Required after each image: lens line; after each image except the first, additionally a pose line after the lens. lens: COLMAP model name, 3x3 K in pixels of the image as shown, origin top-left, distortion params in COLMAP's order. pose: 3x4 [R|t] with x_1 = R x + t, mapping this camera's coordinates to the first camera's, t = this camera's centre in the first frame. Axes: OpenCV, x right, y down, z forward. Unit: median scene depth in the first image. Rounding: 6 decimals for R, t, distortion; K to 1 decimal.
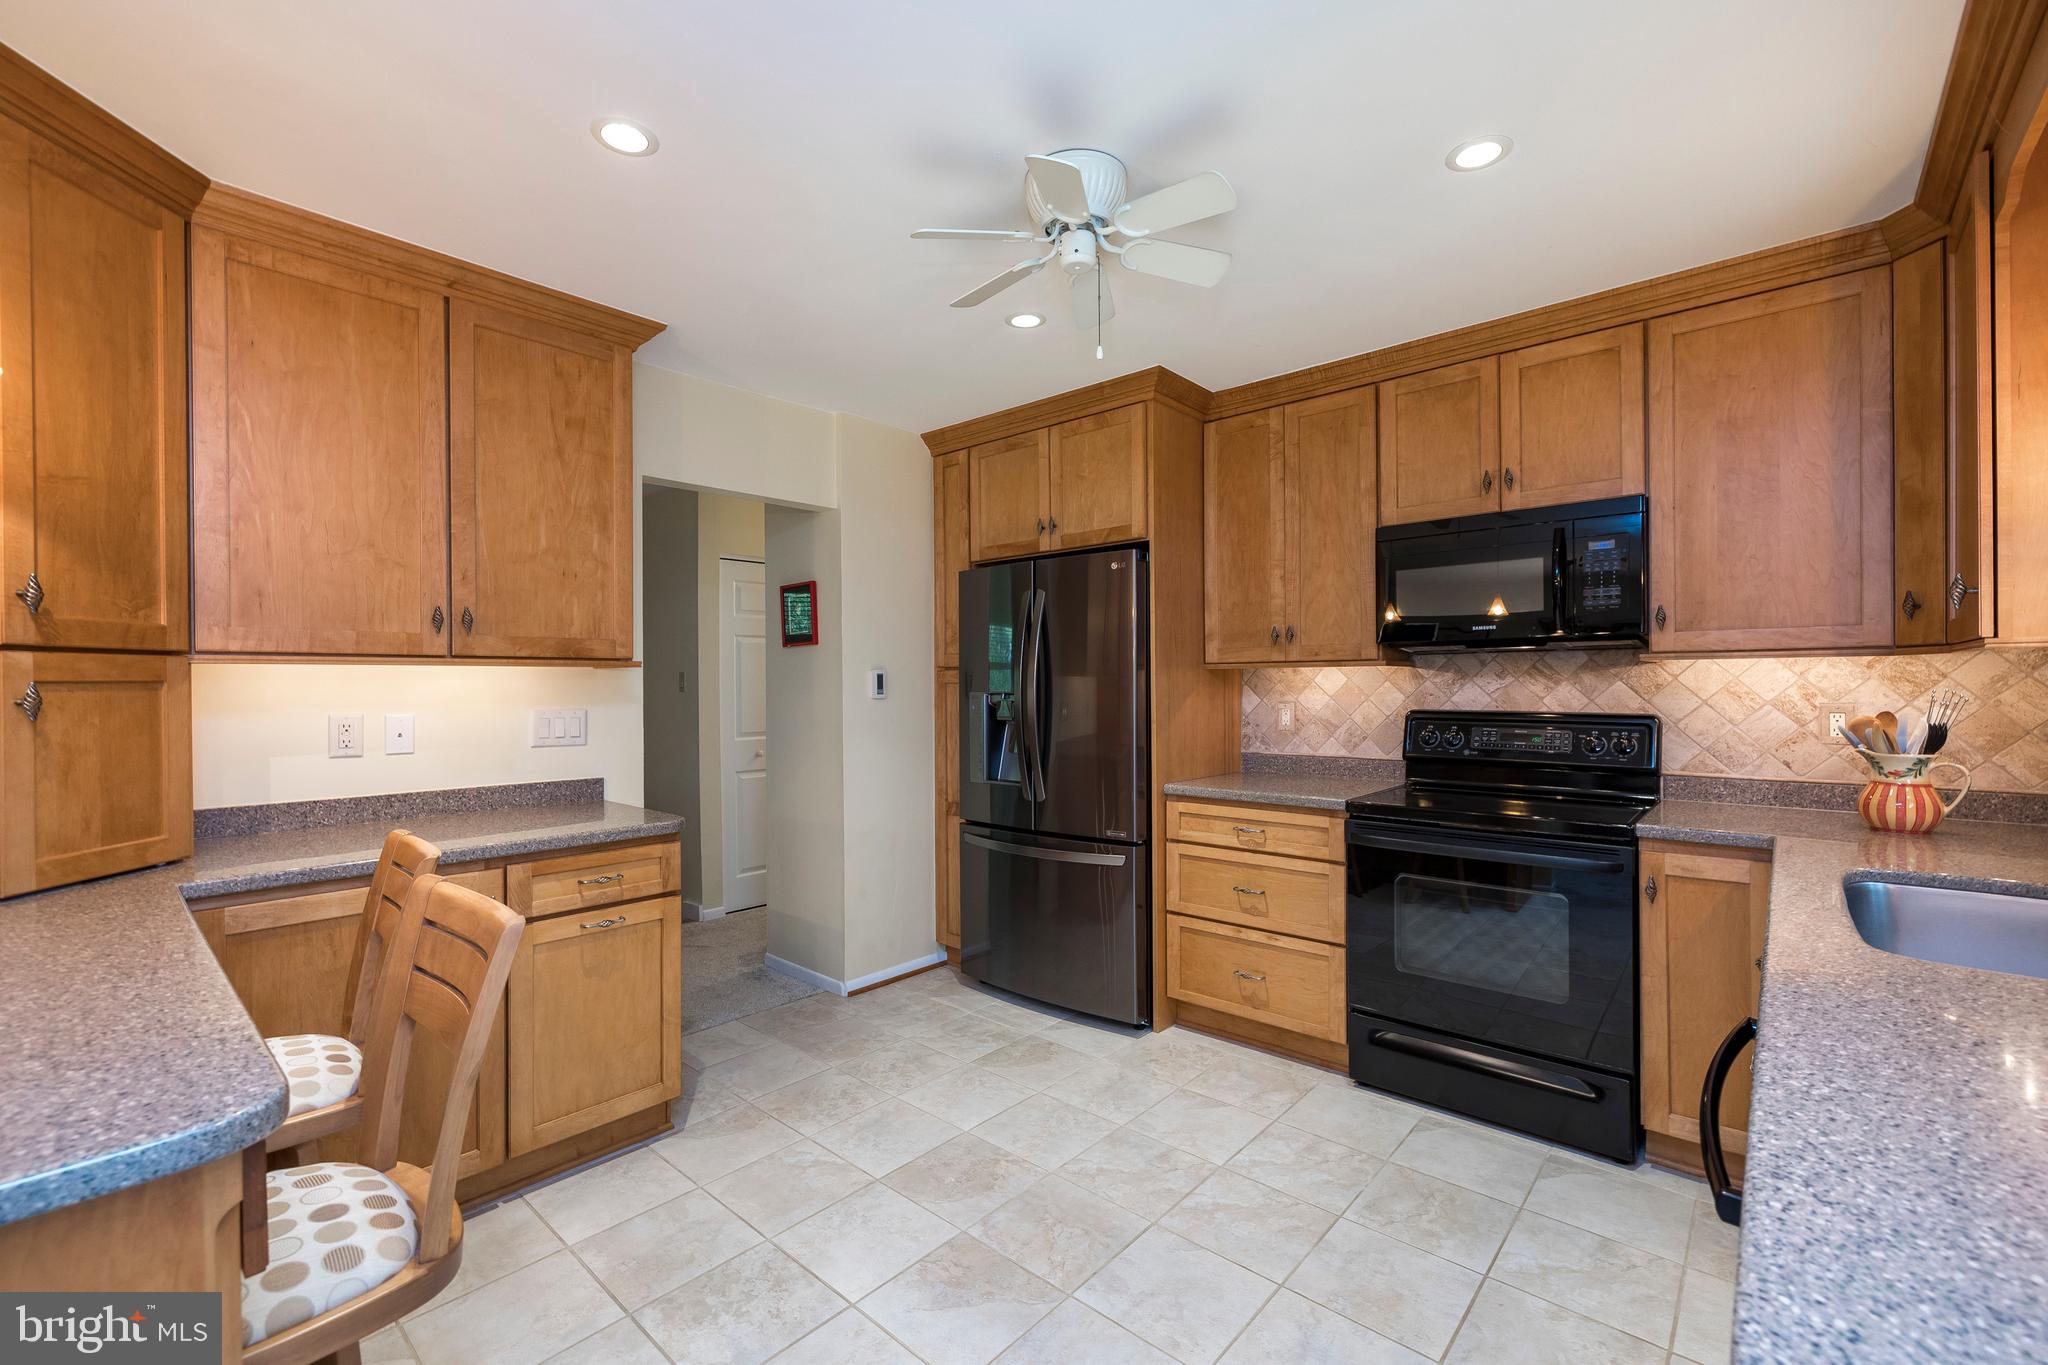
lens RADIAL K [[860.6, 0, 1027.4], [0, 860.6, 681.0], [0, 0, 1]] dist [0.001012, 0.000110]
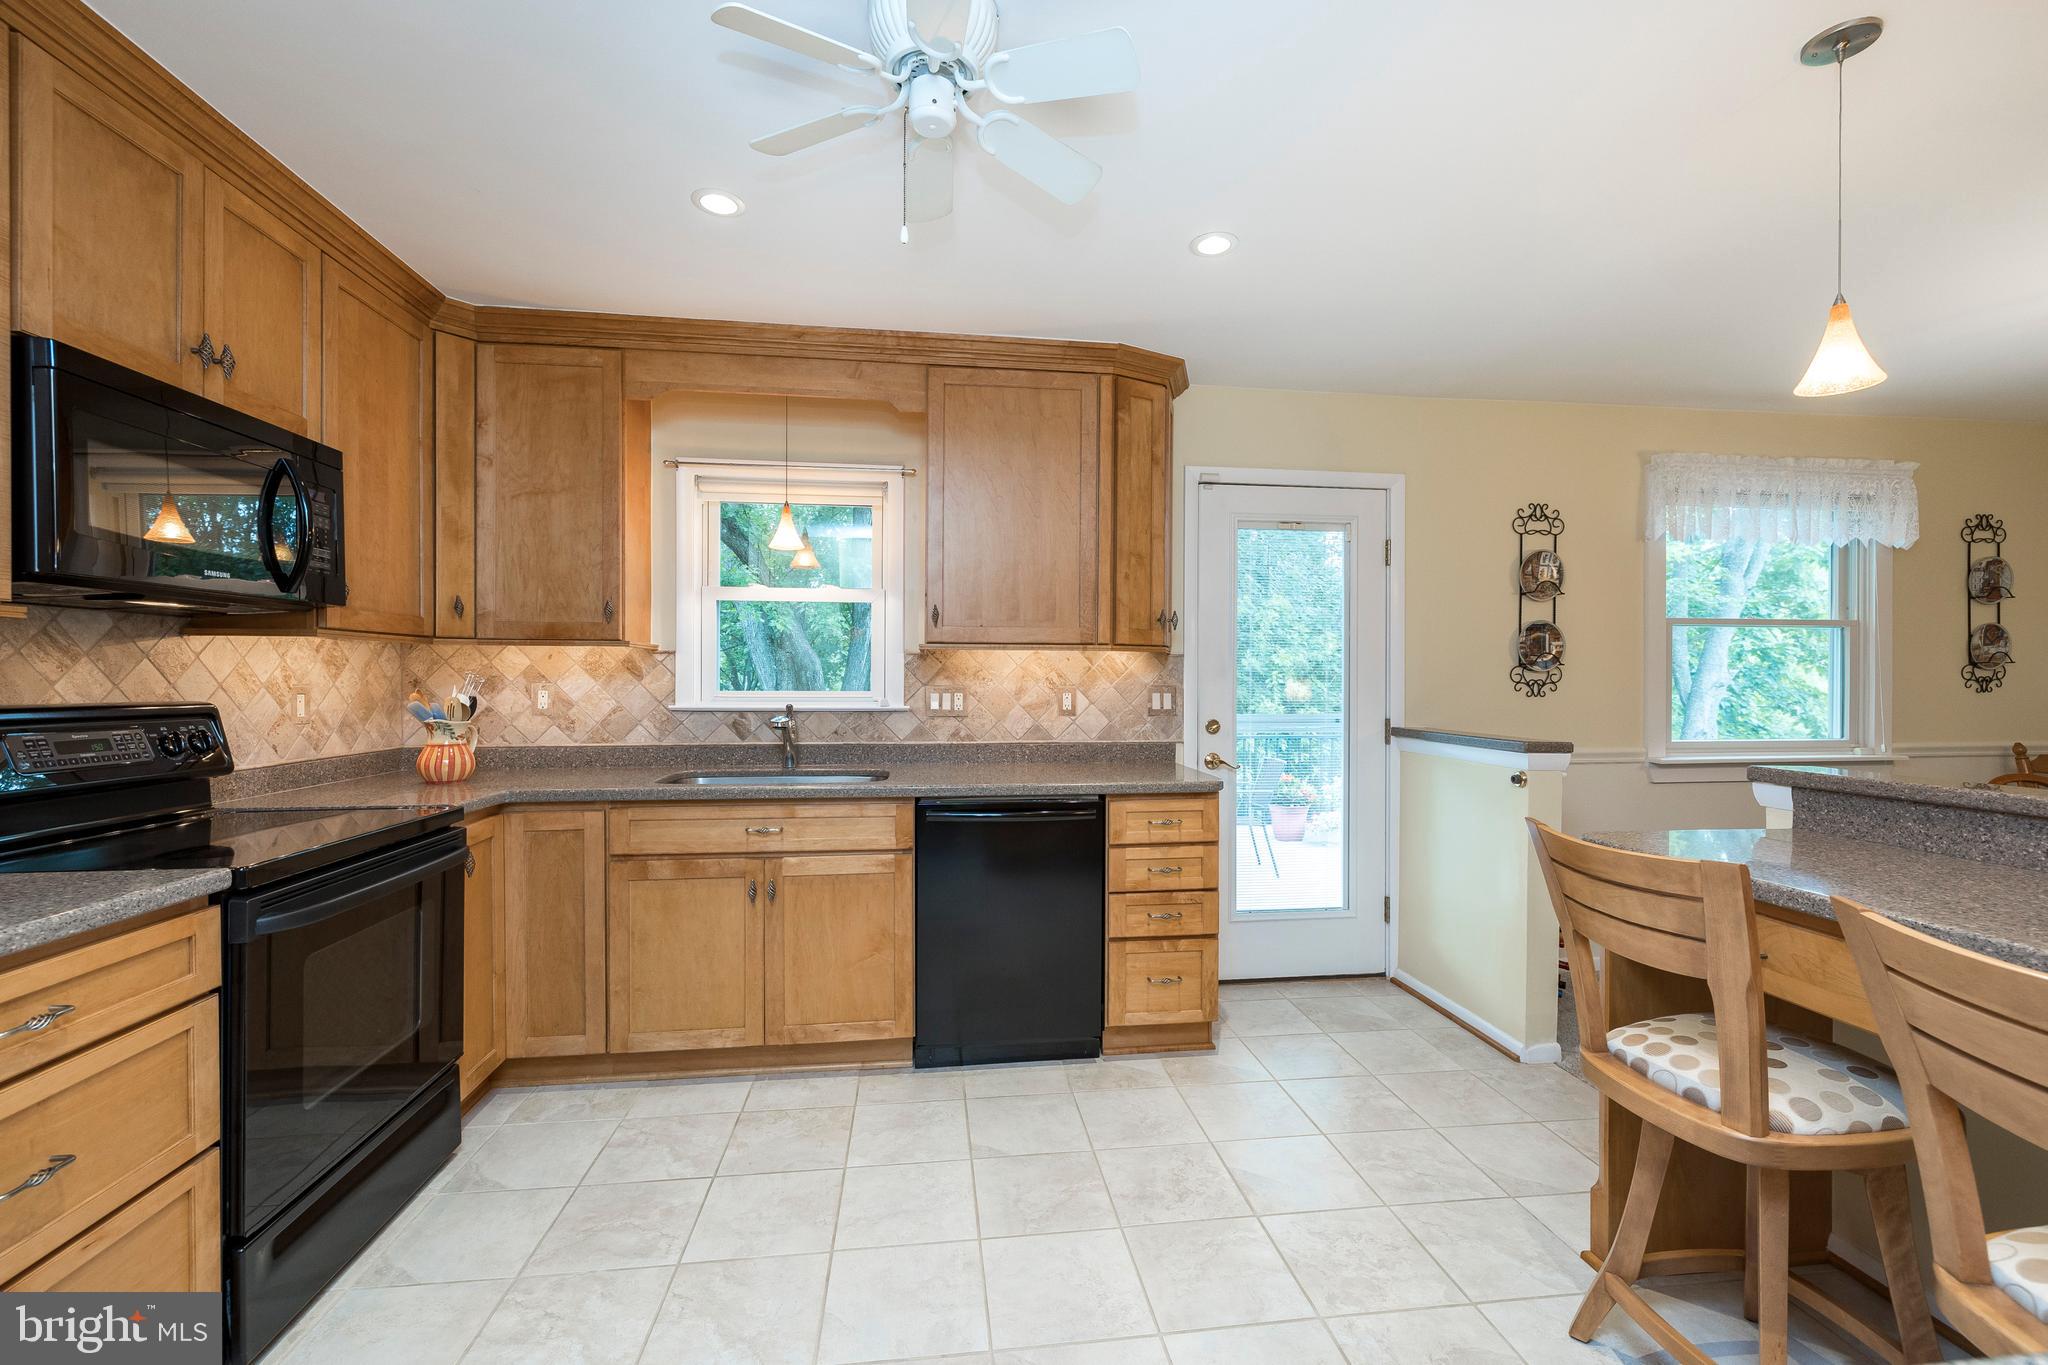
lens RADIAL K [[860.6, 0, 1024.6], [0, 860.6, 687.6], [0, 0, 1]] dist [0.001012, 0.000110]
pose [[-0.753091, -0.003045, 0.657909, -0.393007], [-0.001235, 0.999994, 0.003216, 0.024016], [-0.657915, 0.001609, -0.753090, 1.167414]]
